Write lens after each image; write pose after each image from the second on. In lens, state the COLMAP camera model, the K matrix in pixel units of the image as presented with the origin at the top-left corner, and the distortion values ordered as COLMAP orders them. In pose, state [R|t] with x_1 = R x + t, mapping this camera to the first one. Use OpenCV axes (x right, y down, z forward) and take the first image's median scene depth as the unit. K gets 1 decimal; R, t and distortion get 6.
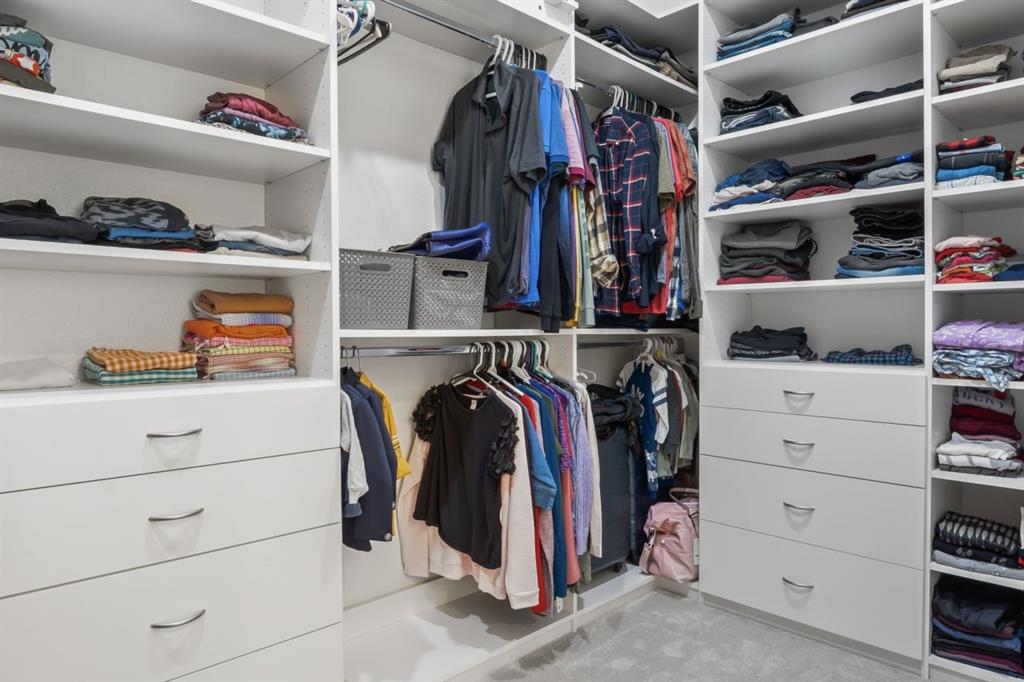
lens RADIAL K [[654.0, 0, 511.5], [0, 654.0, 334.4], [0, 0, 1]] dist [-0.017279, -0.005561]
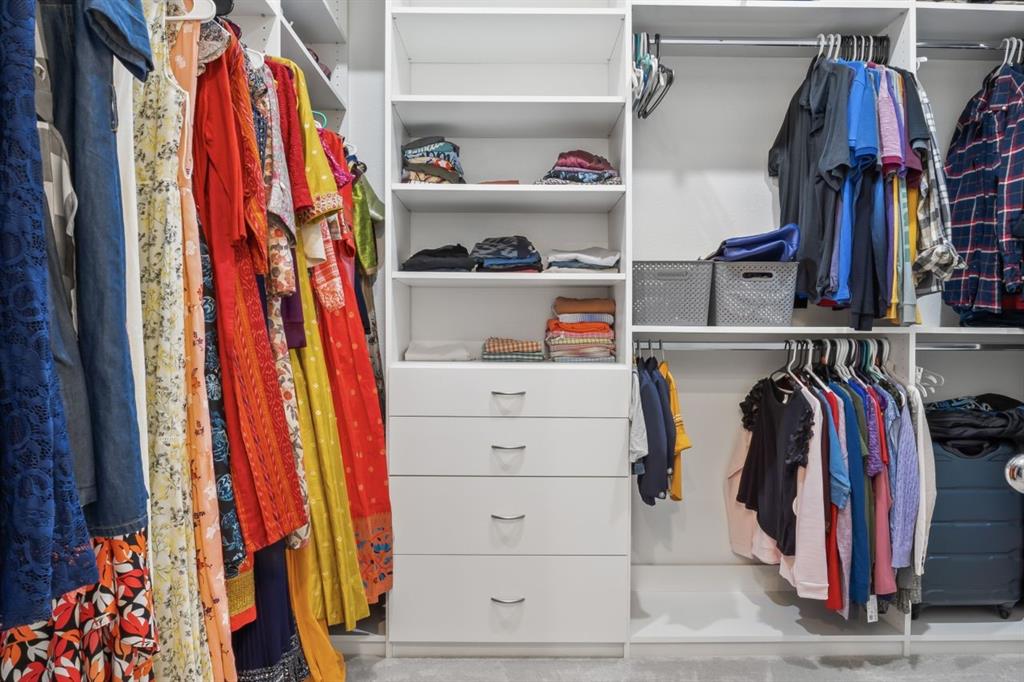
lens RADIAL K [[679.7, 0, 492.4], [0, 679.7, 339.4], [0, 0, 1]] dist [-0.004270, -0.004493]
pose [[0.714381, 0.015311, -0.699589, 0.391067], [-0.013344, 0.999877, 0.008257, 0.010099], [0.699630, 0.003437, 0.714497, -0.110172]]
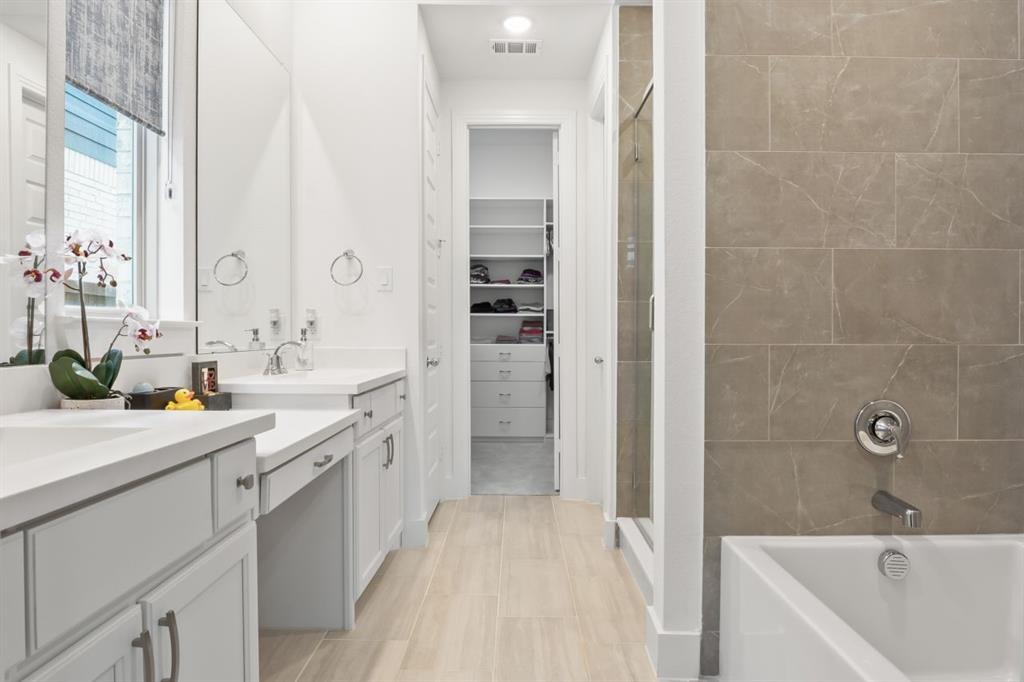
lens RADIAL K [[654.0, 0, 511.5], [0, 654.0, 334.4], [0, 0, 1]] dist [-0.017279, -0.005561]
pose [[0.722469, 0.004169, -0.691391, 1.884890], [-0.012583, 0.999895, -0.007119, 0.035084], [0.691289, 0.013843, 0.722446, -1.604773]]
